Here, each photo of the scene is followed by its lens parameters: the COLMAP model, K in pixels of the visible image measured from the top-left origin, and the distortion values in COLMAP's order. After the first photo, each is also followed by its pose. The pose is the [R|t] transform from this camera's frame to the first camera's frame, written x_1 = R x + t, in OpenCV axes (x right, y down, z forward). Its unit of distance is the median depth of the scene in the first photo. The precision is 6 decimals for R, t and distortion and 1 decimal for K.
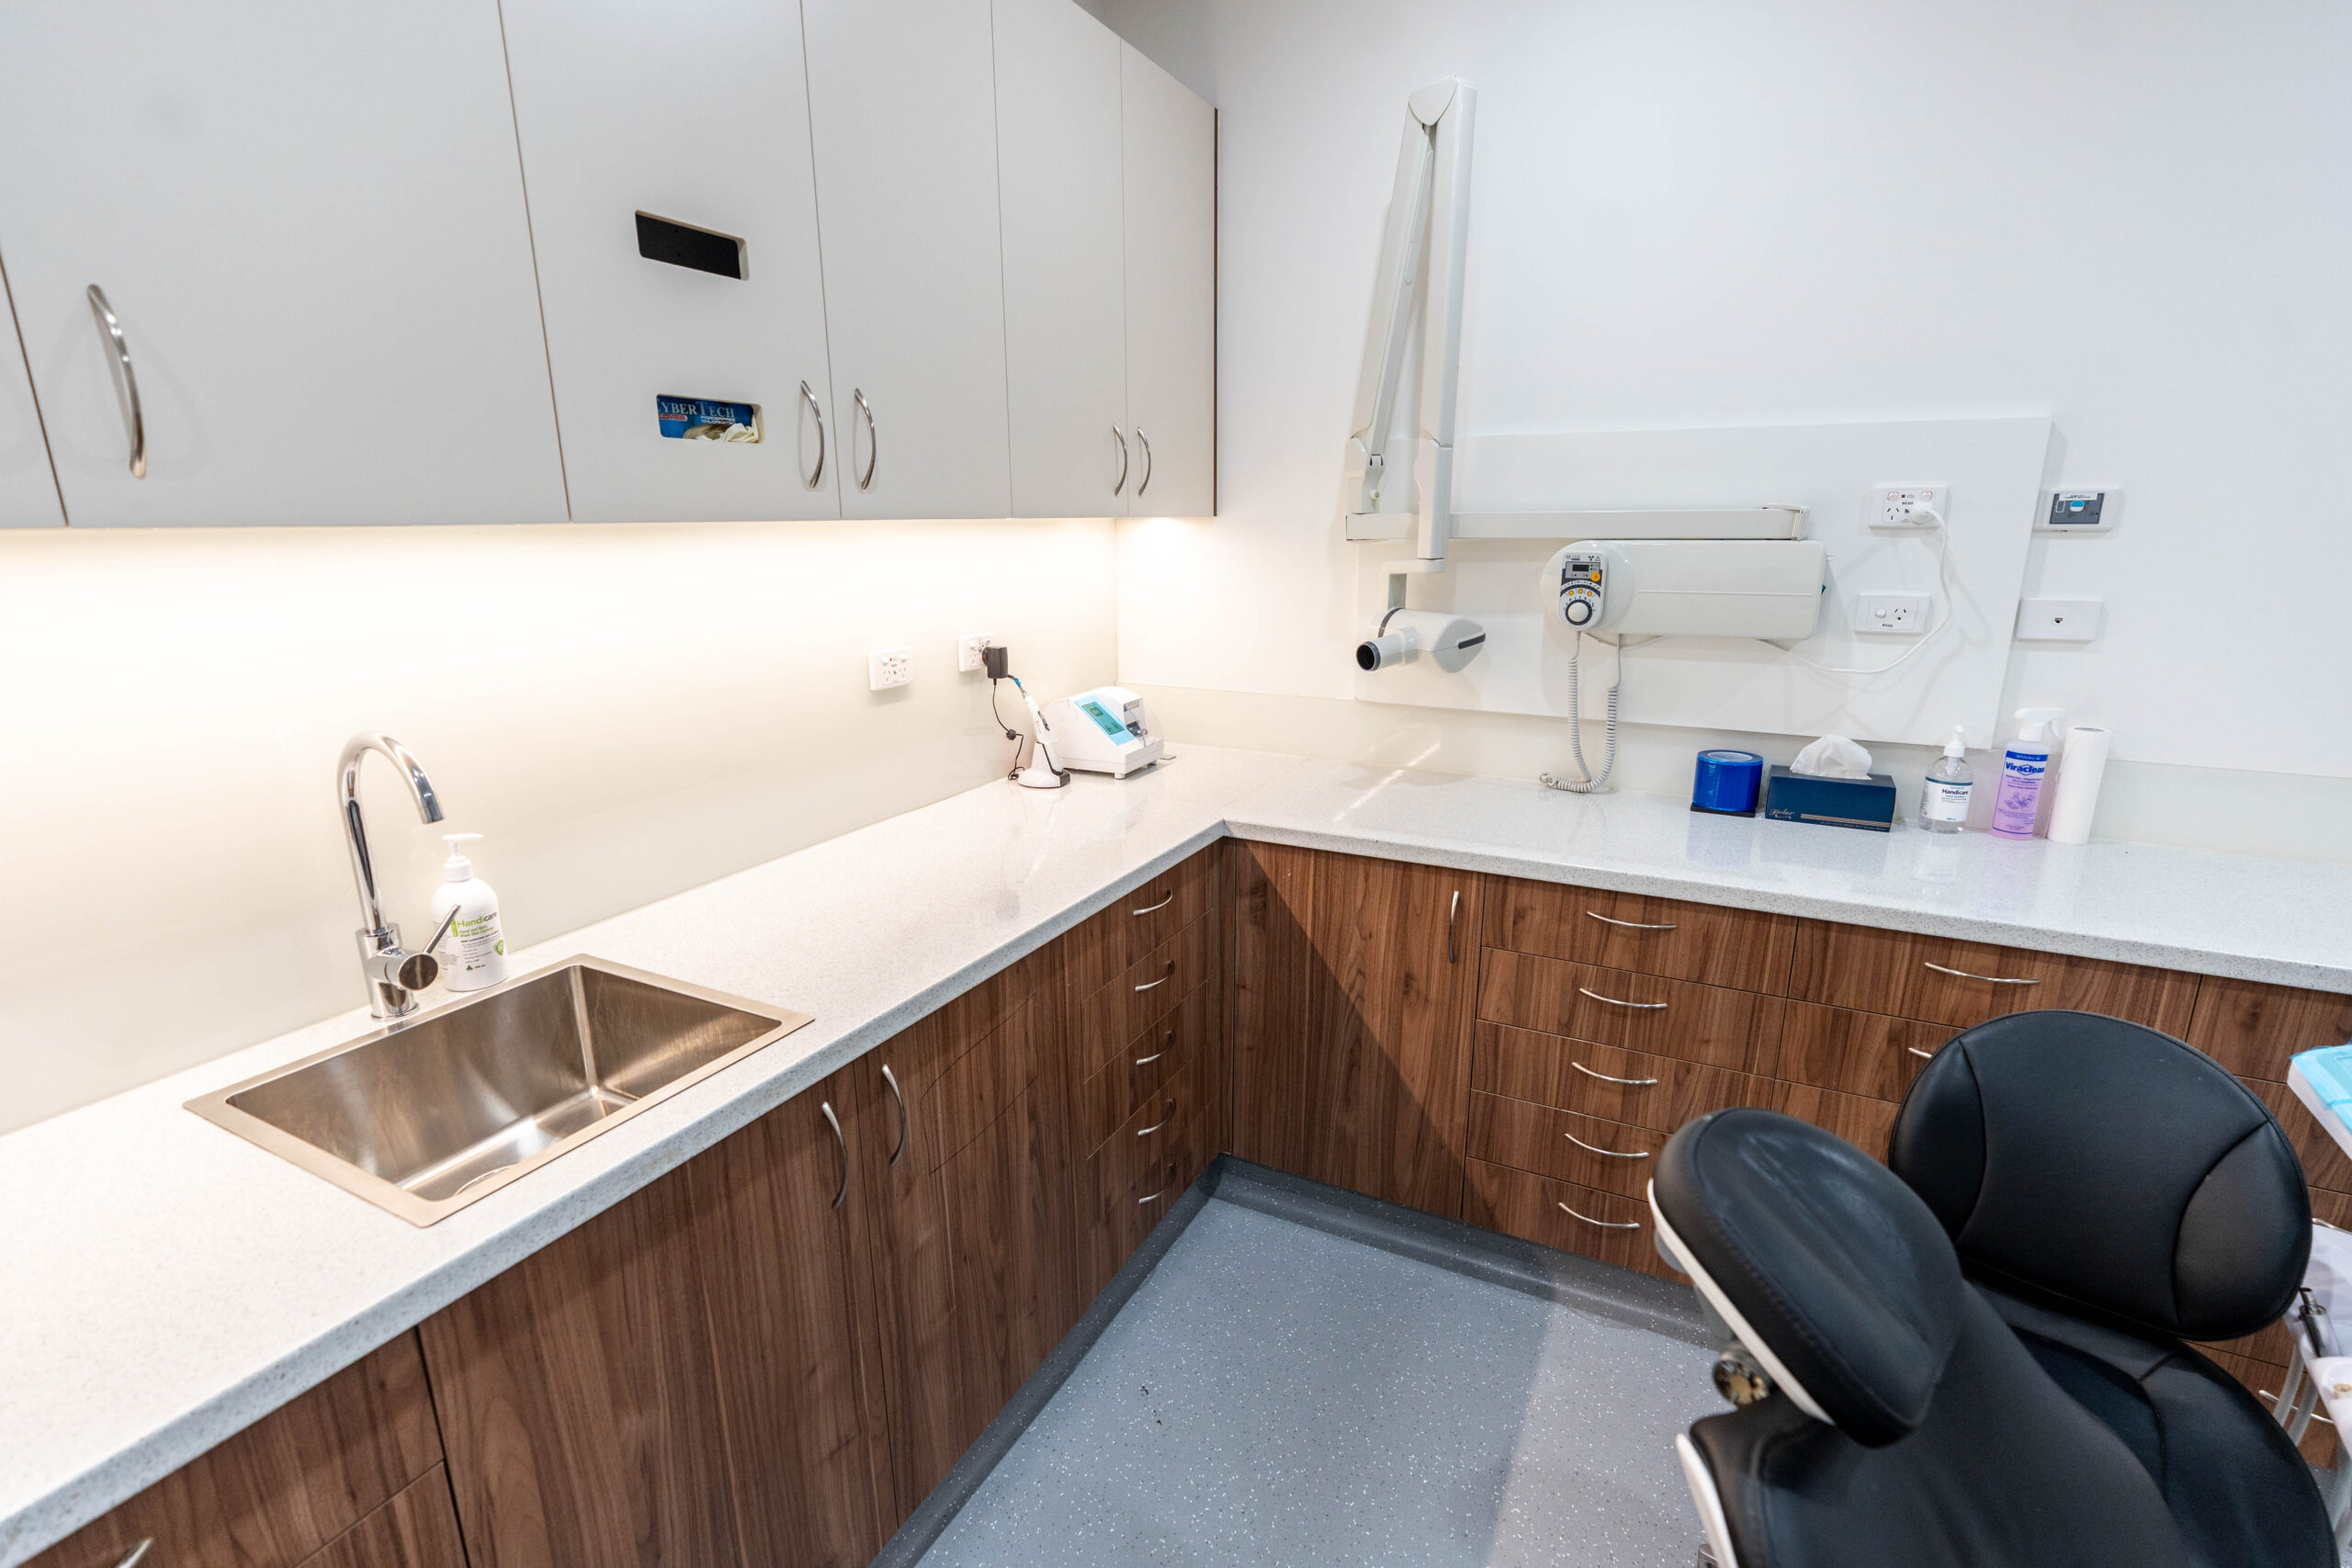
lens RADIAL K [[1071.0, 0, 1172.1], [0, 1071.0, 790.7], [0, 0, 1]] dist [-0.009485, 0.000778]
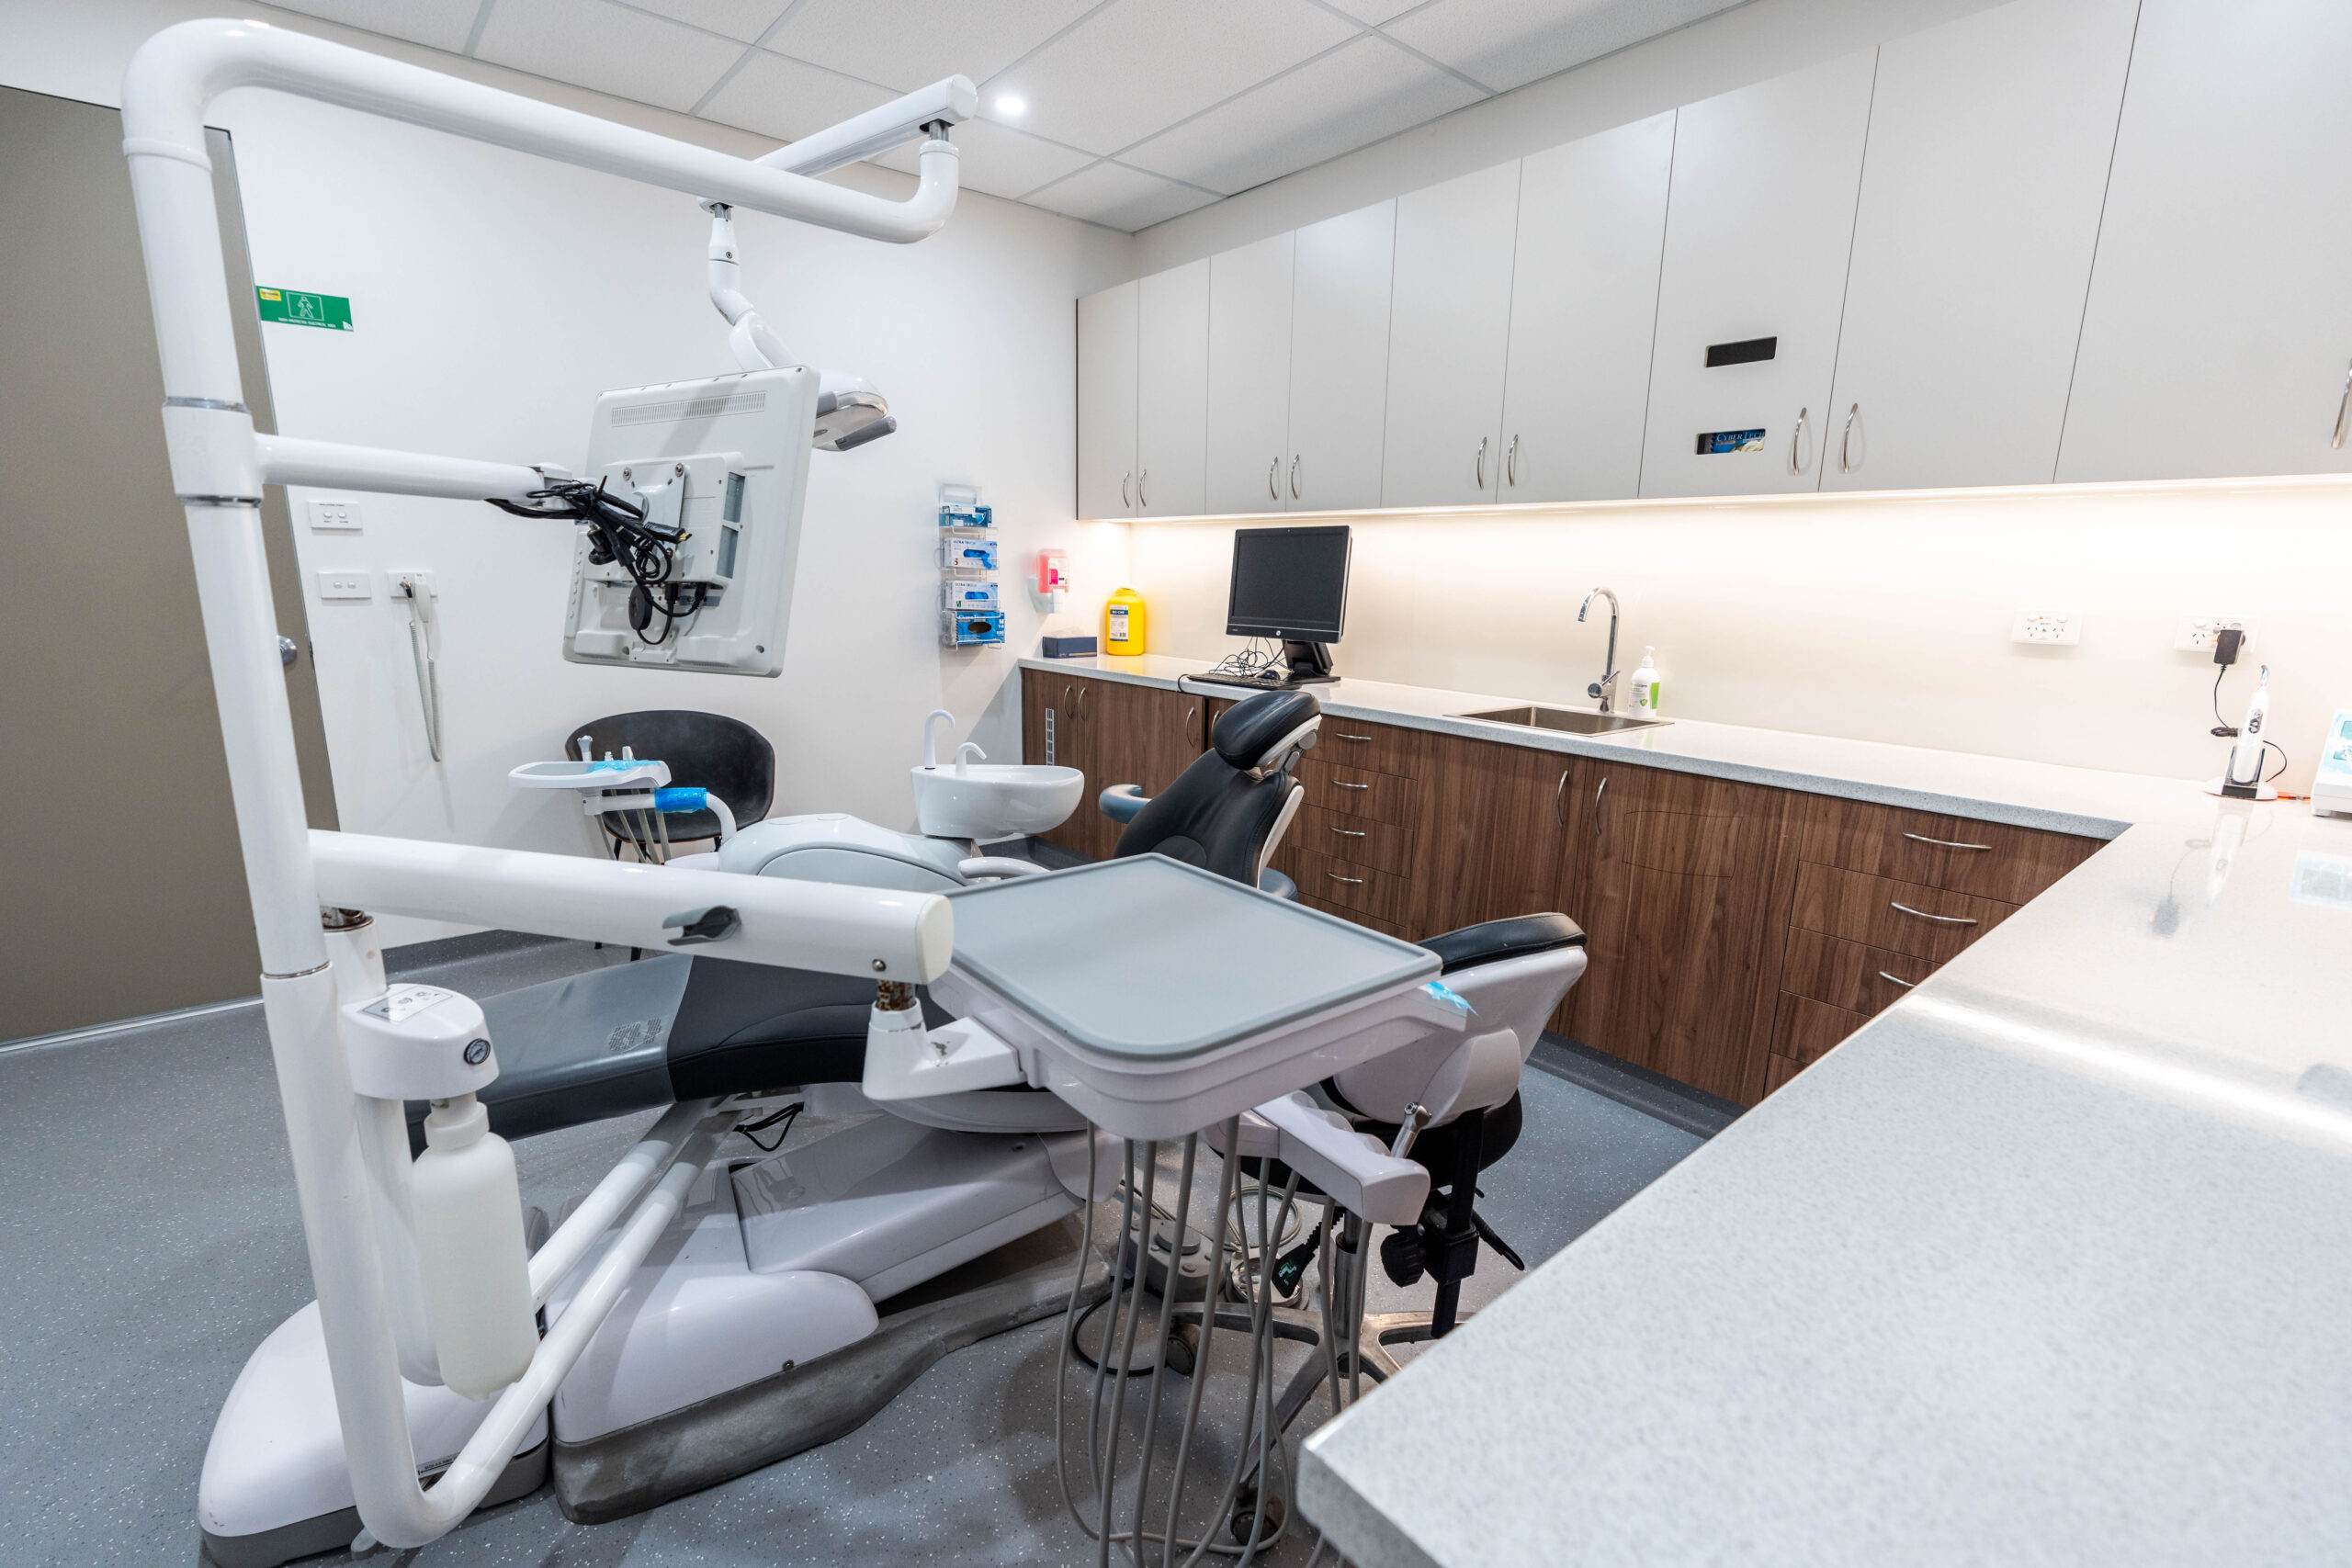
lens RADIAL K [[1045.9, 0, 1176.0], [0, 1045.9, 784.0], [0, 0, 1]] dist [-0.002136, 0.001447]
pose [[-0.387604, 0.186827, -0.902695, 1.209679], [-0.246870, 0.922440, 0.296916, -0.067396], [0.888154, 0.337934, -0.311420, 0.639307]]
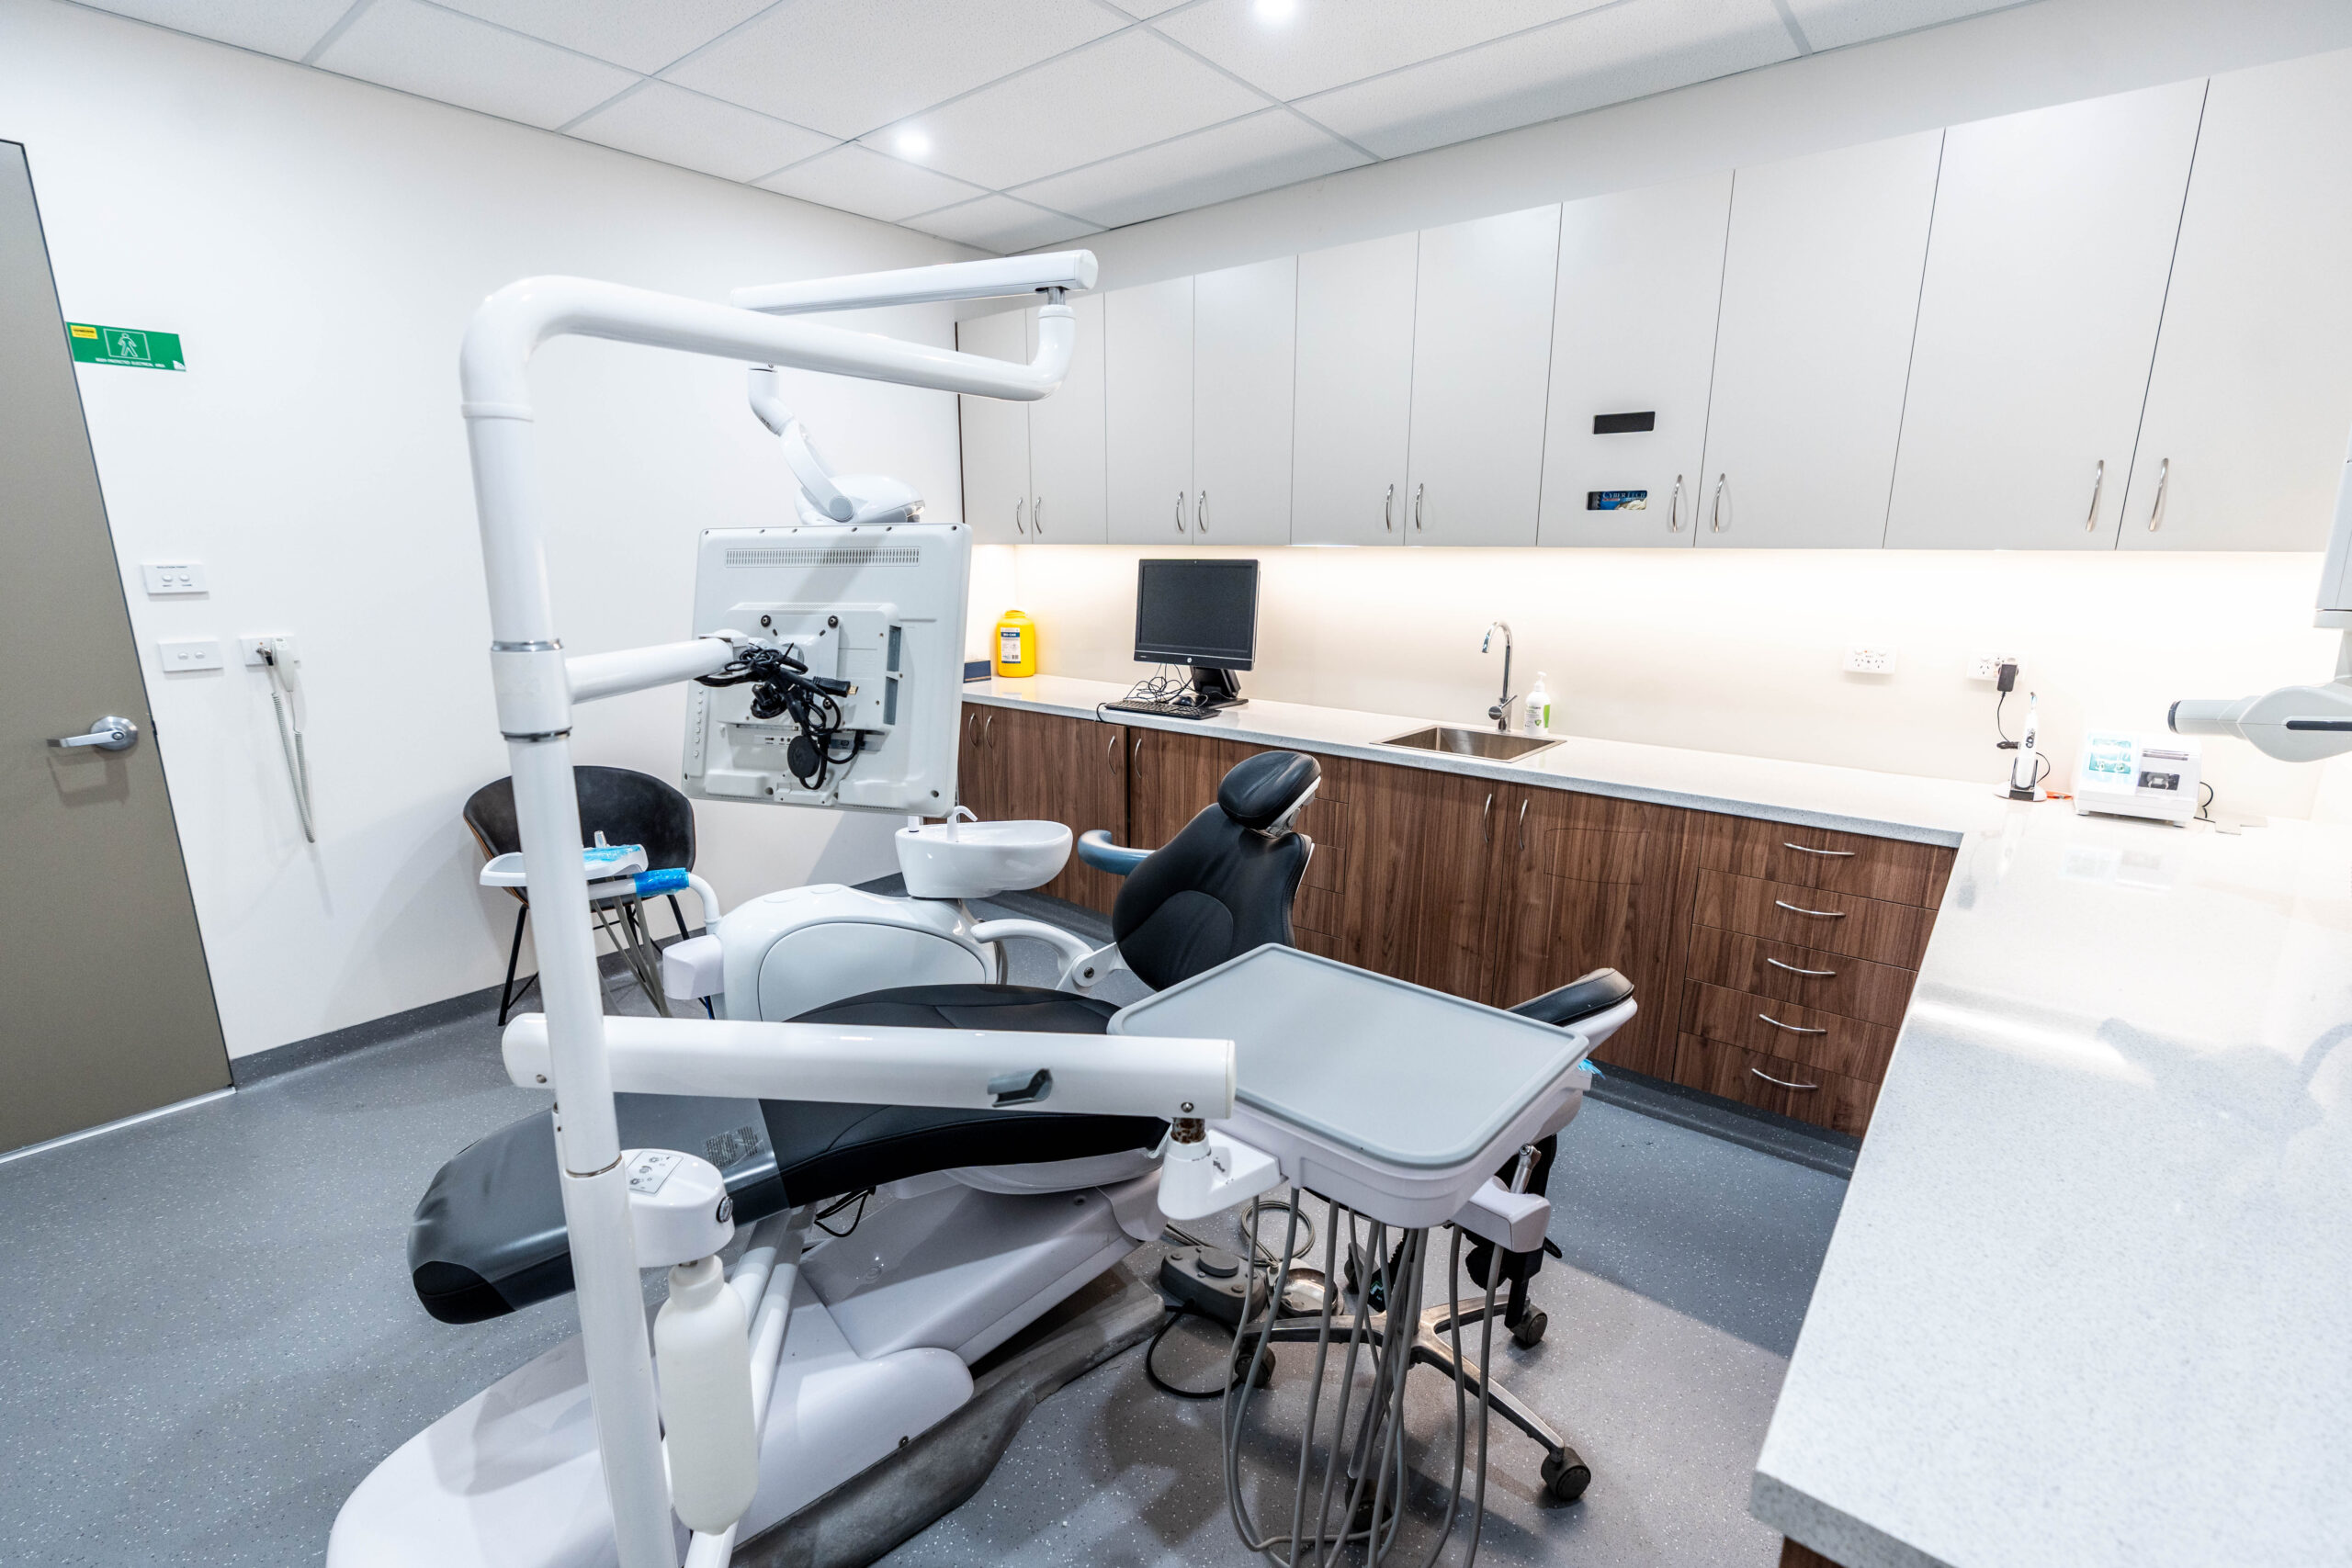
lens RADIAL K [[1051.7, 0, 1176.0], [0, 1051.7, 784.0], [0, 0, 1]] dist [-0.000780, 0.000406]
pose [[-0.207002, 0.223056, -0.952573, 1.330194], [-0.248230, 0.929826, 0.271672, -0.119970], [0.946325, 0.292694, -0.137107, 0.434099]]
